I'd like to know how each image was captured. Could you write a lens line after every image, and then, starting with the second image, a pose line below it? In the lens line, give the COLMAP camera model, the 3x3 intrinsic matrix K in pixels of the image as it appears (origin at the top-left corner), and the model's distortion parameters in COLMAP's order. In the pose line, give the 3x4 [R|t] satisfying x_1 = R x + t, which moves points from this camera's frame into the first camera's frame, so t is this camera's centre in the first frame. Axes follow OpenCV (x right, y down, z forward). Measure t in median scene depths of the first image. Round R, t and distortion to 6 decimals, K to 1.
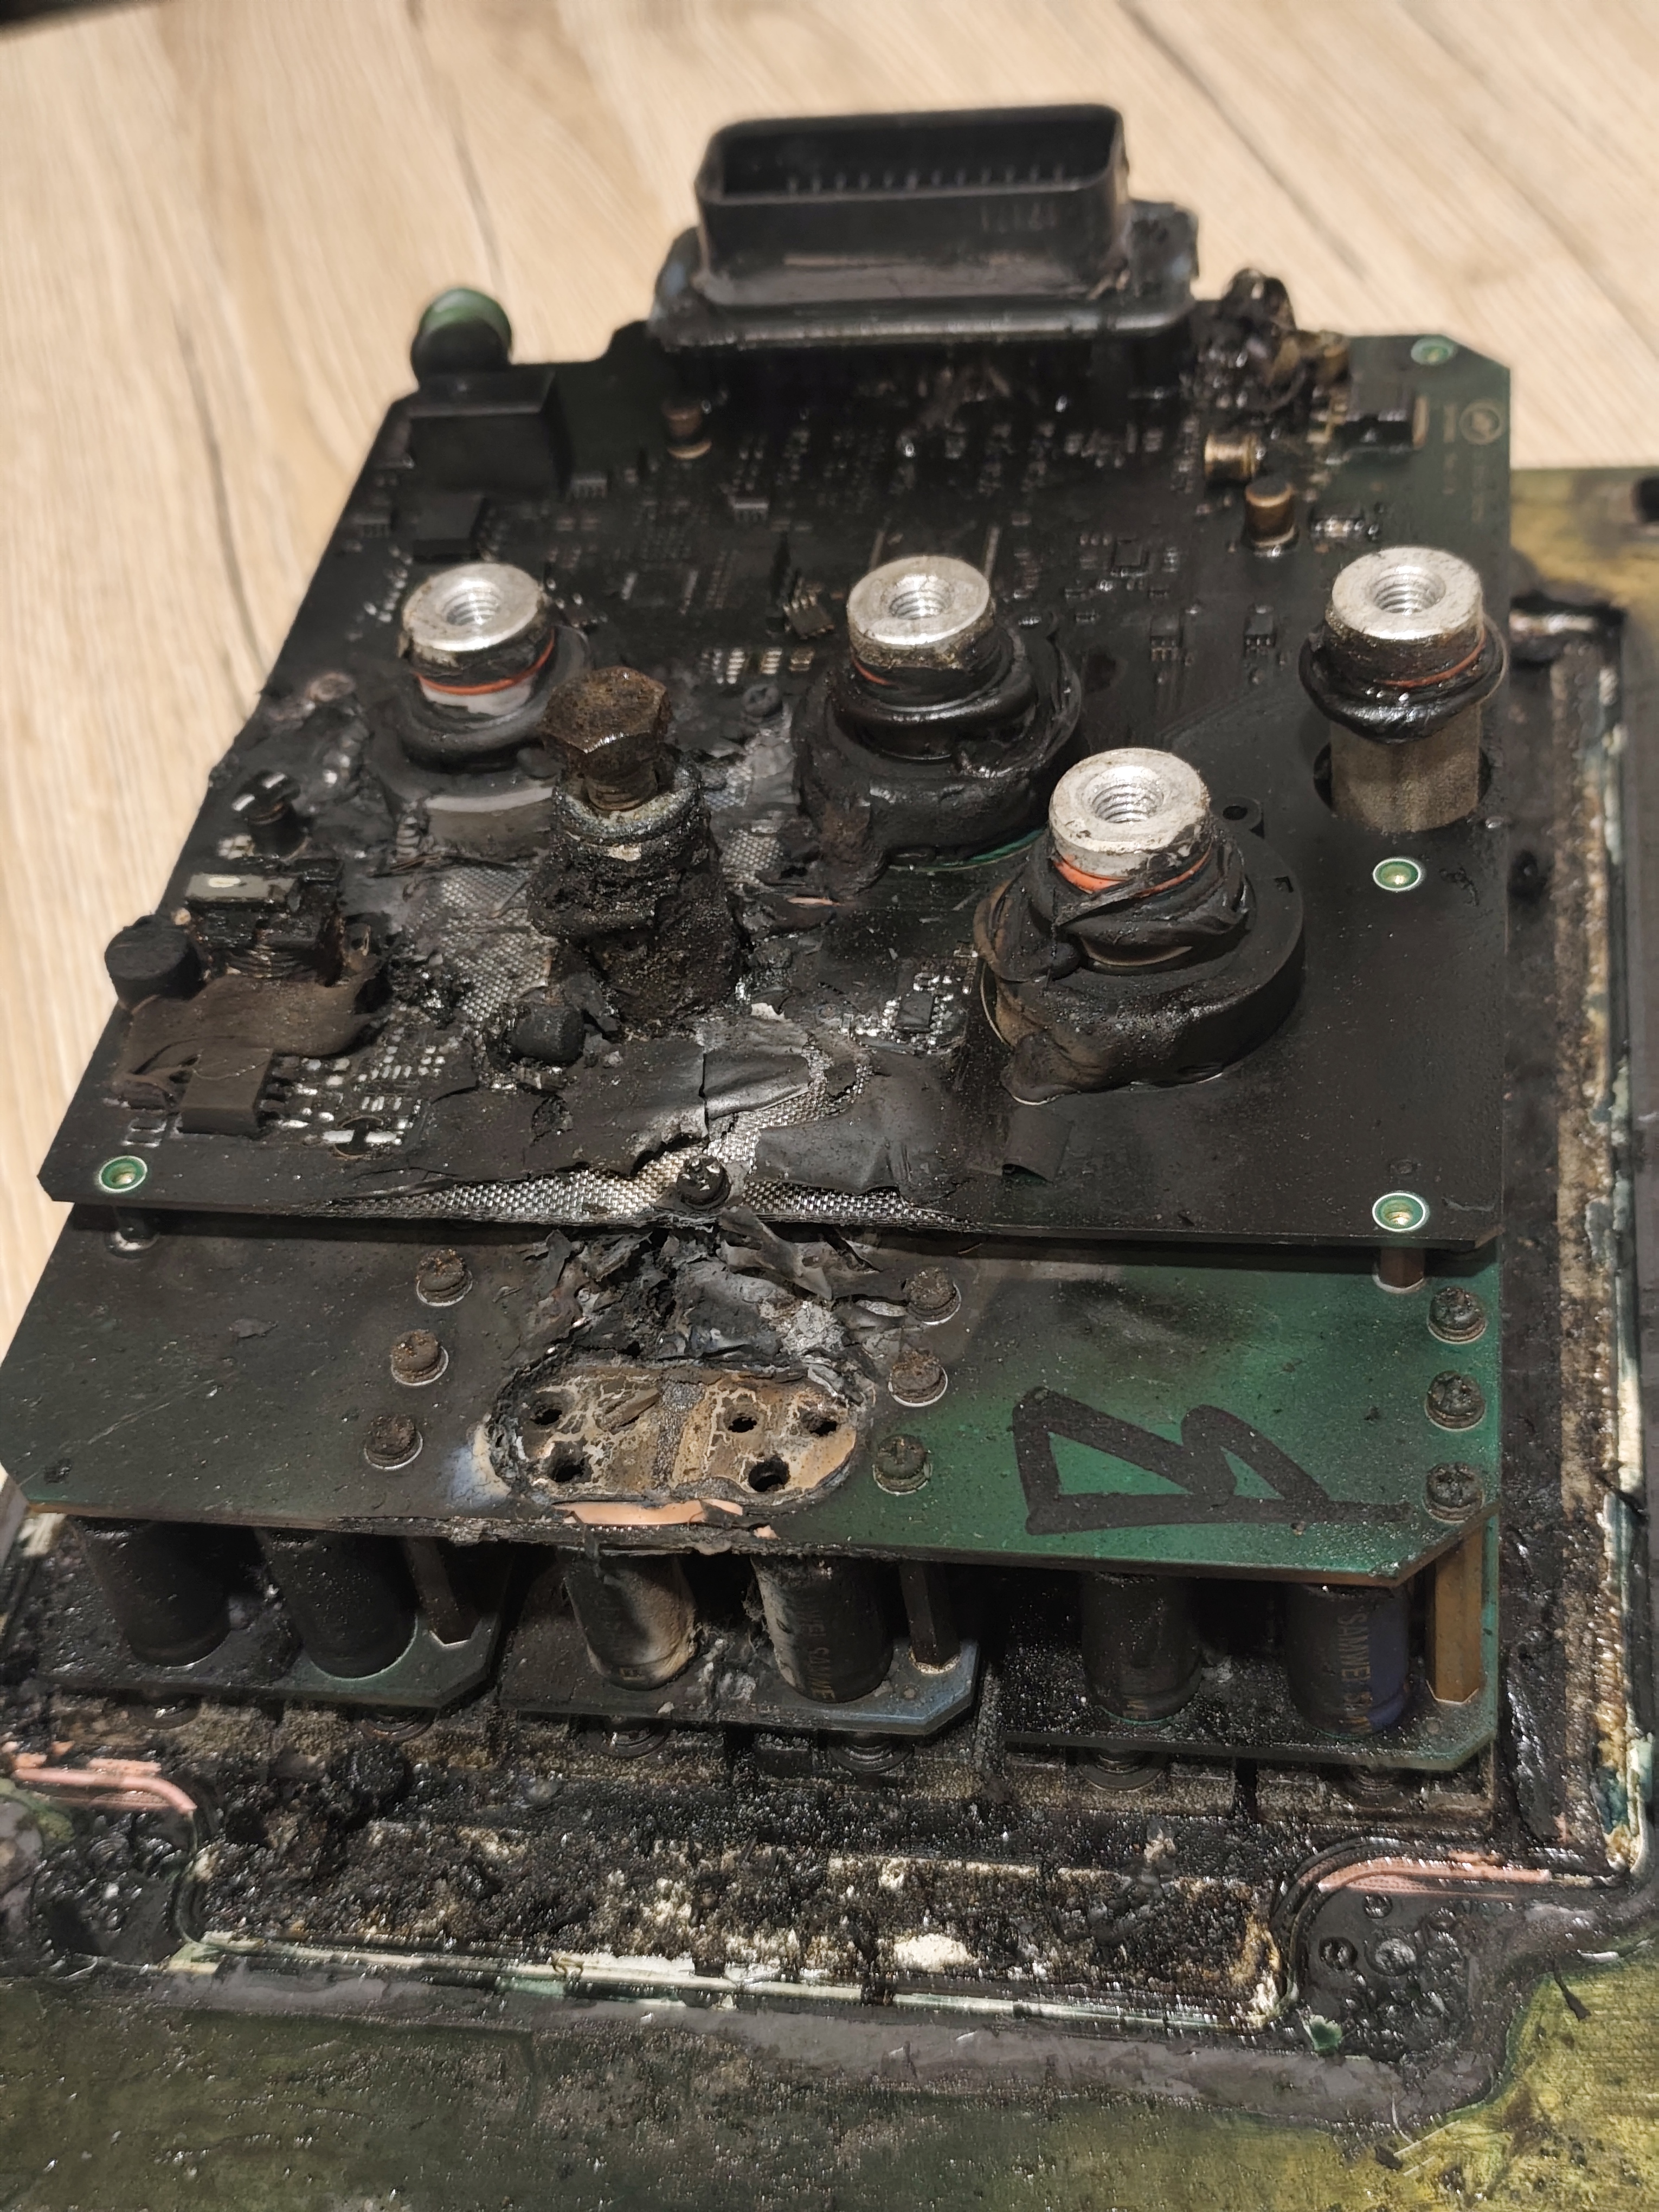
lens RADIAL K [[3121.1, 0, 769.9], [0, 3121.1, 1102.8], [0, 0, 1]] dist [0.017981, -0.080227]
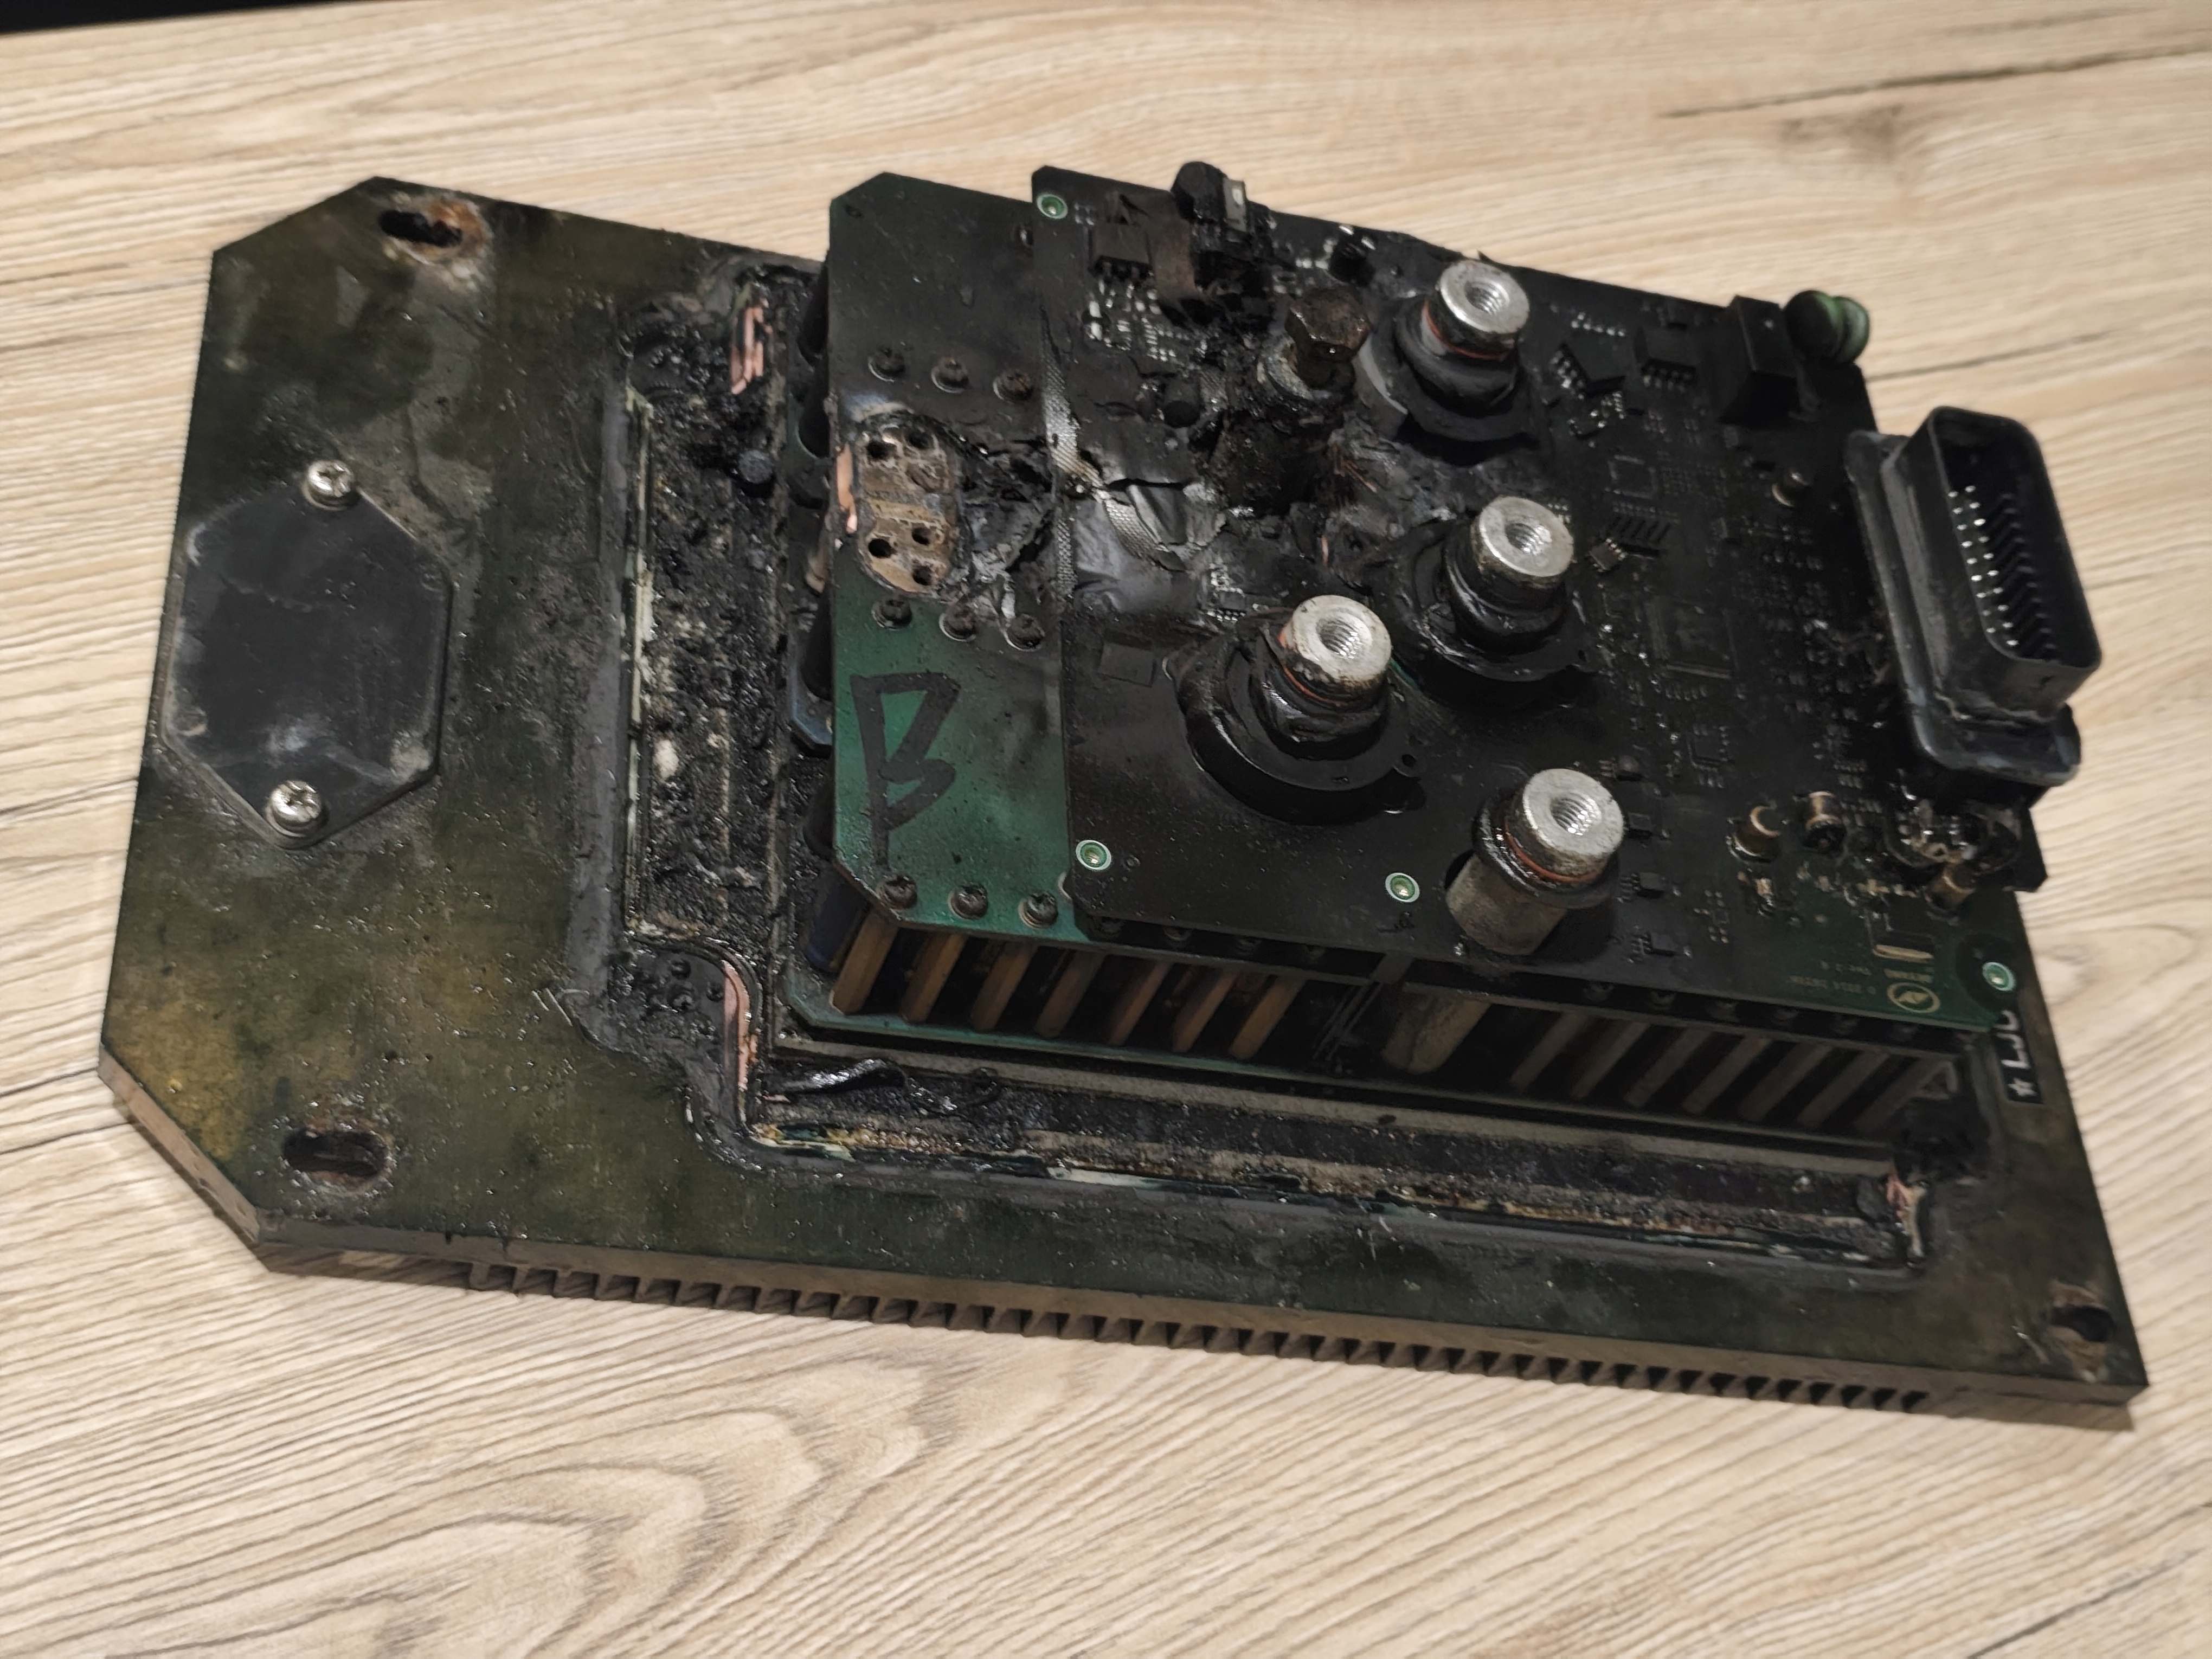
lens RADIAL K [[2925.2, 0, 1060.6], [0, 2925.2, 828.4], [0, 0, 1]] dist [0.050623, 0.019508]
pose [[0.164086, 0.908582, -0.384129, 0.697868], [-0.888511, 0.305289, 0.342560, -0.420070], [0.428514, 0.285094, 0.857378, -0.213007]]
